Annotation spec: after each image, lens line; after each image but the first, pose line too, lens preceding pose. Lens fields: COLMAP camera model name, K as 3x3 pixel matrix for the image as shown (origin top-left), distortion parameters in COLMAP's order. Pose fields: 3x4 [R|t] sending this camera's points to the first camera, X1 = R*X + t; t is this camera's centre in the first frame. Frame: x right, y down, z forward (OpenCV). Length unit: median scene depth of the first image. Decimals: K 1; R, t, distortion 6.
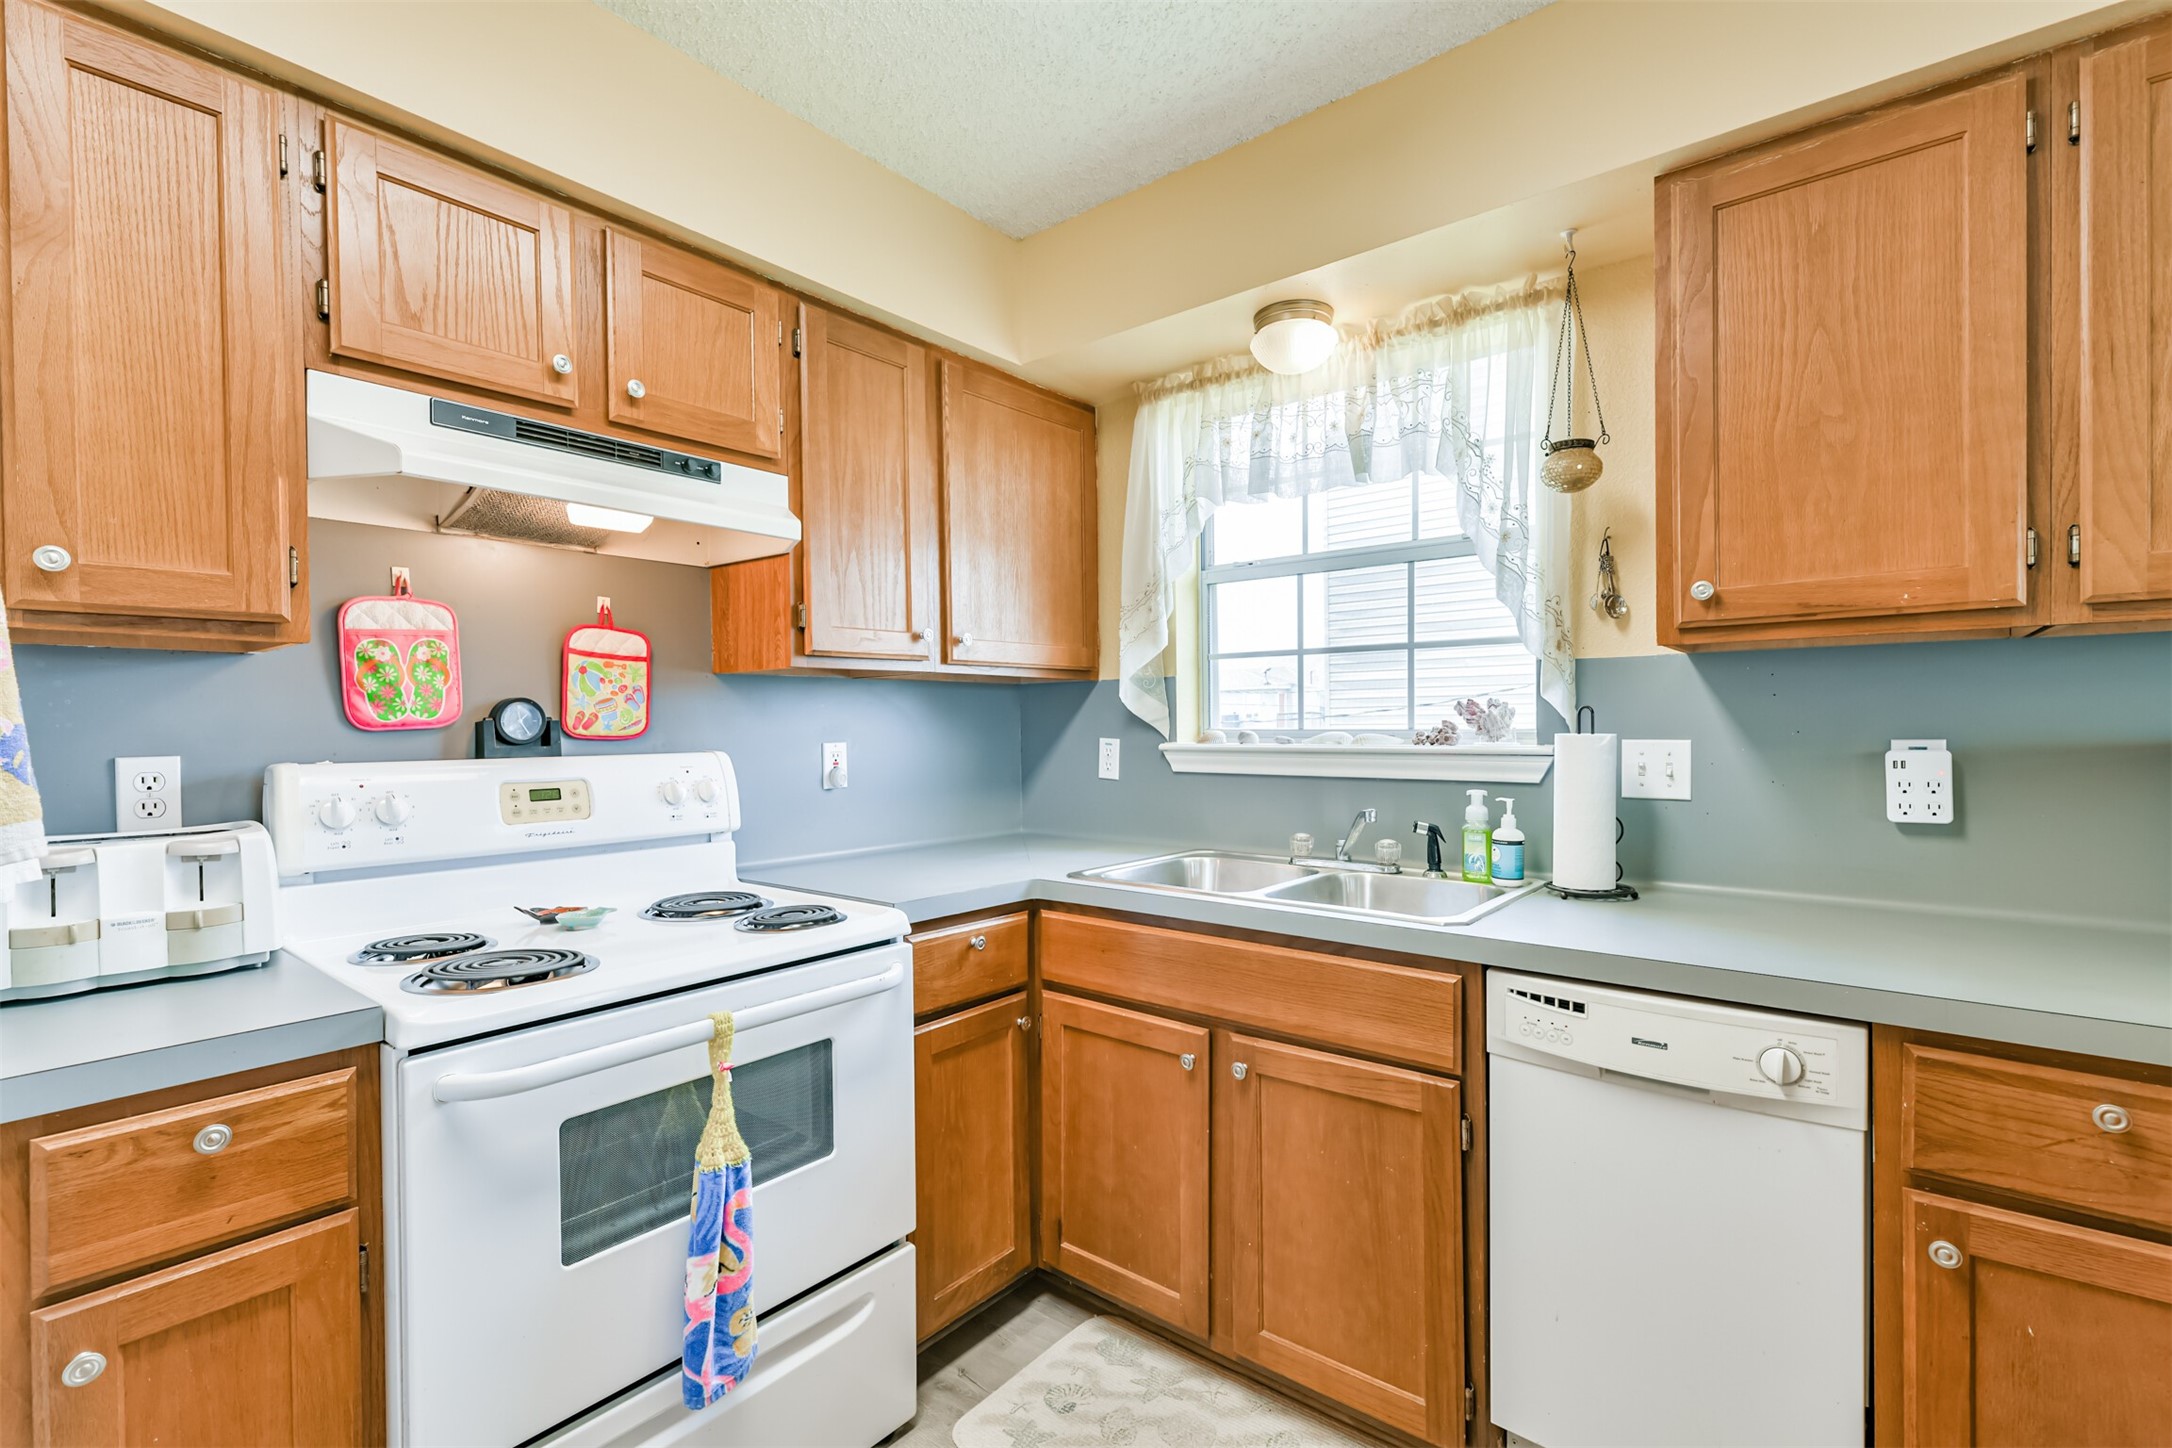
lens RADIAL K [[940.7, 0, 1095.1], [0, 940.7, 733.7], [0, 0, 1]] dist [0.004692, -0.001268]
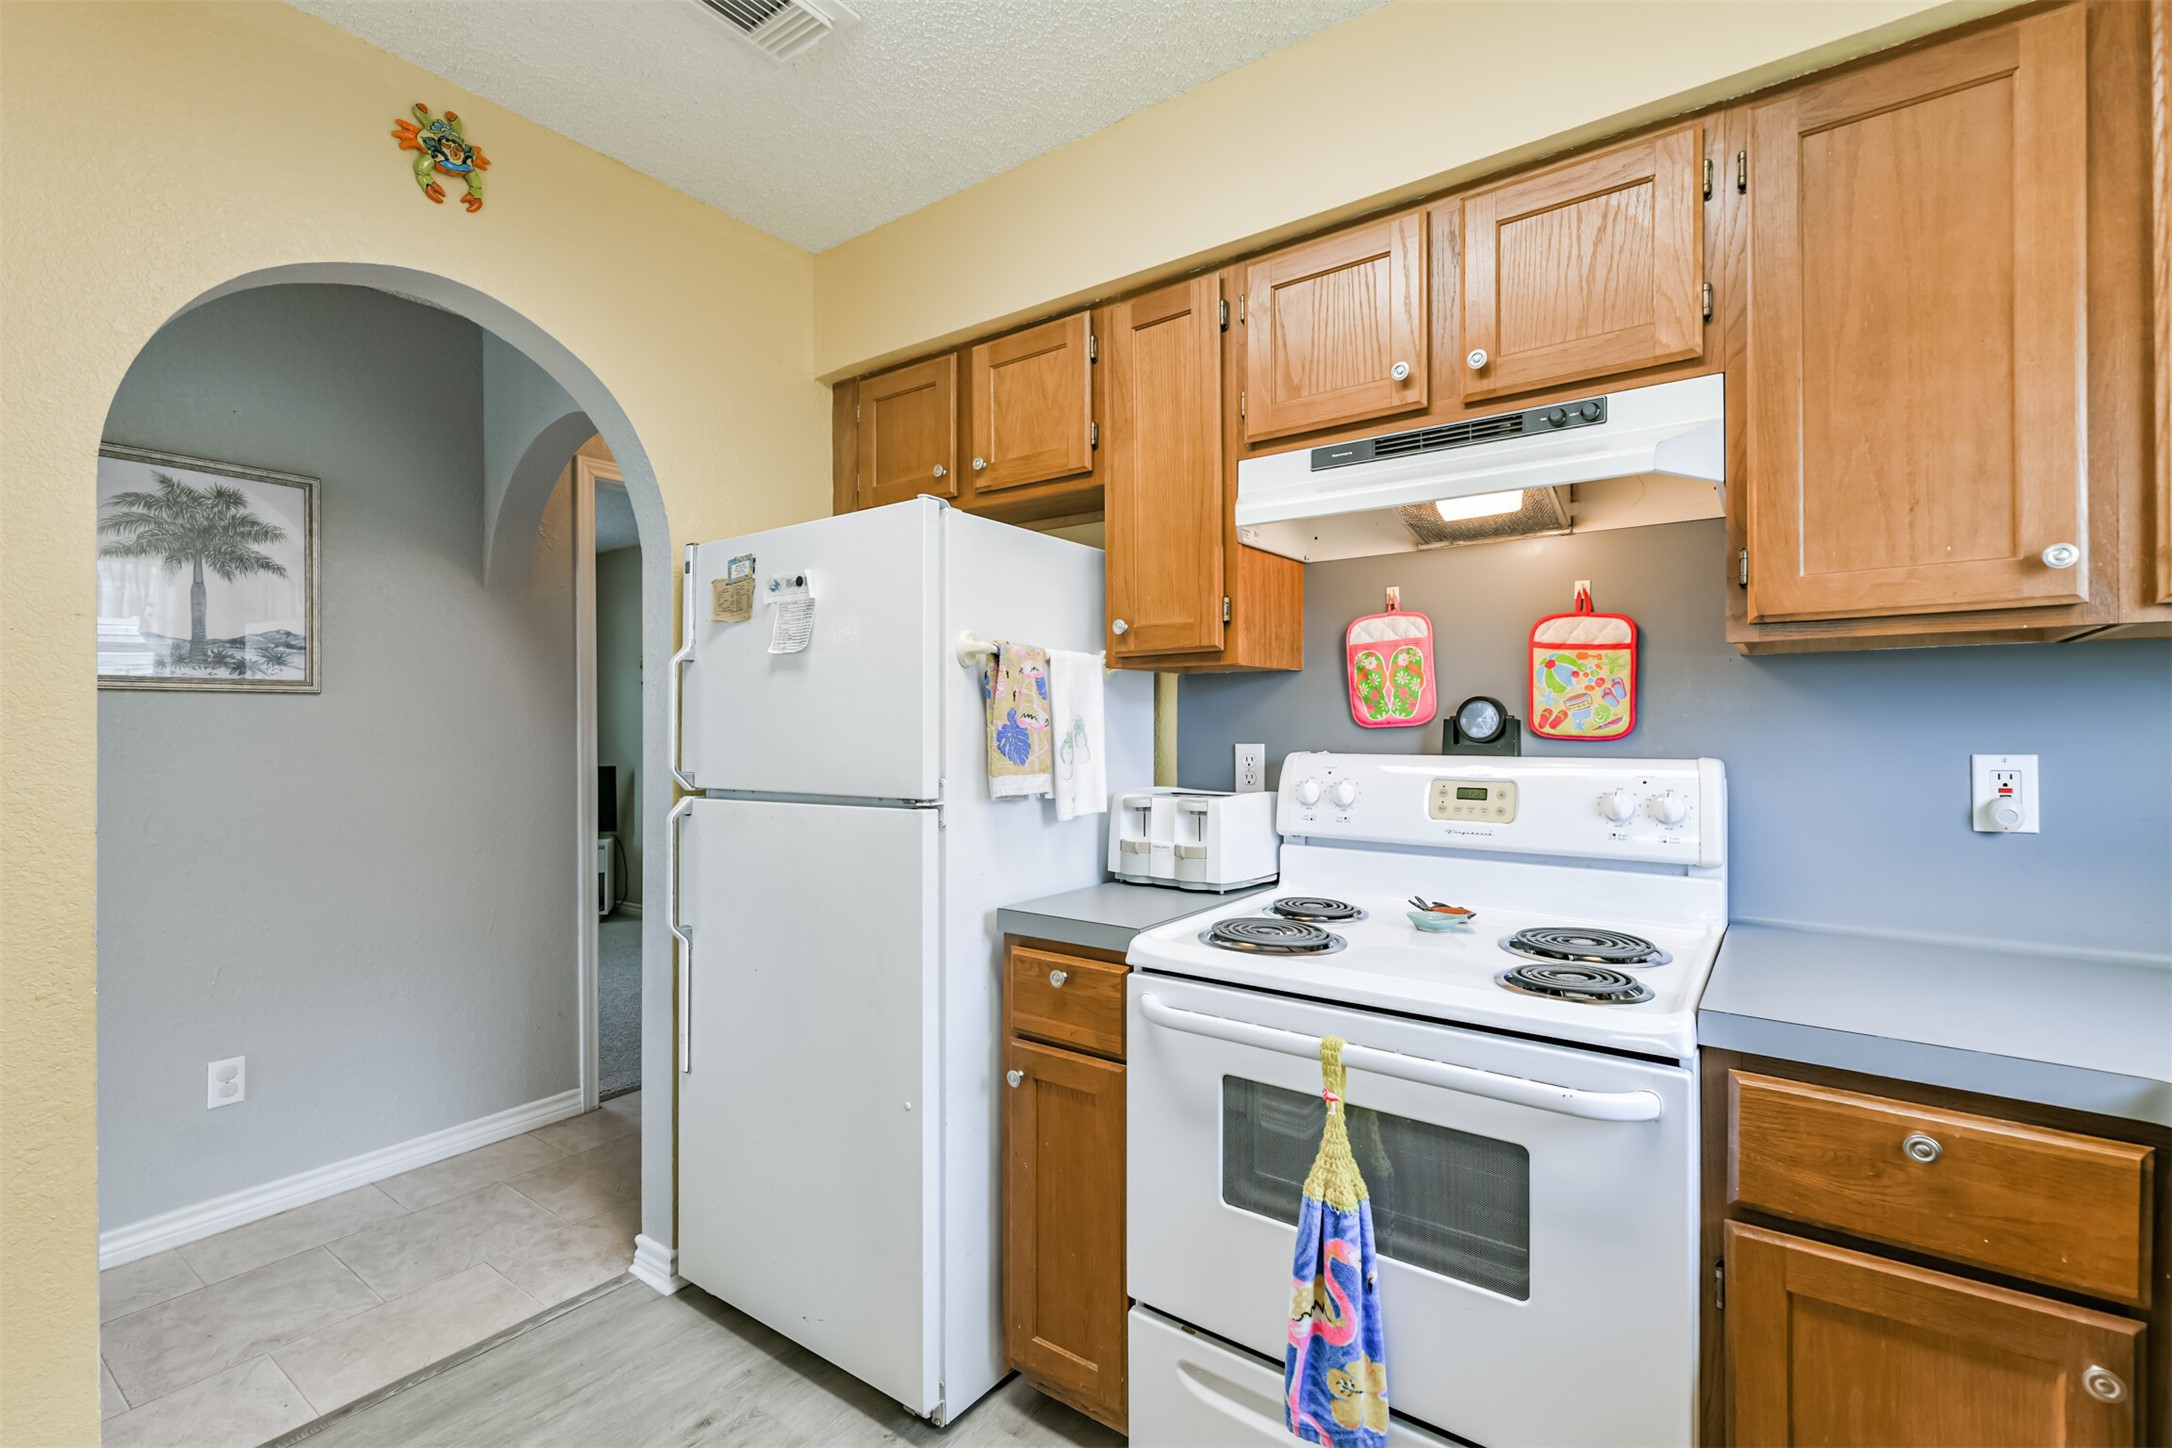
lens RADIAL K [[940.7, 0, 1069.7], [0, 940.7, 729.3], [0, 0, 1]] dist [0.004692, -0.001268]
pose [[0.057625, 0.013870, -0.998242, 0.406115], [-0.007929, 0.999878, 0.013435, -0.014252], [0.998307, 0.007141, 0.057728, 0.545807]]
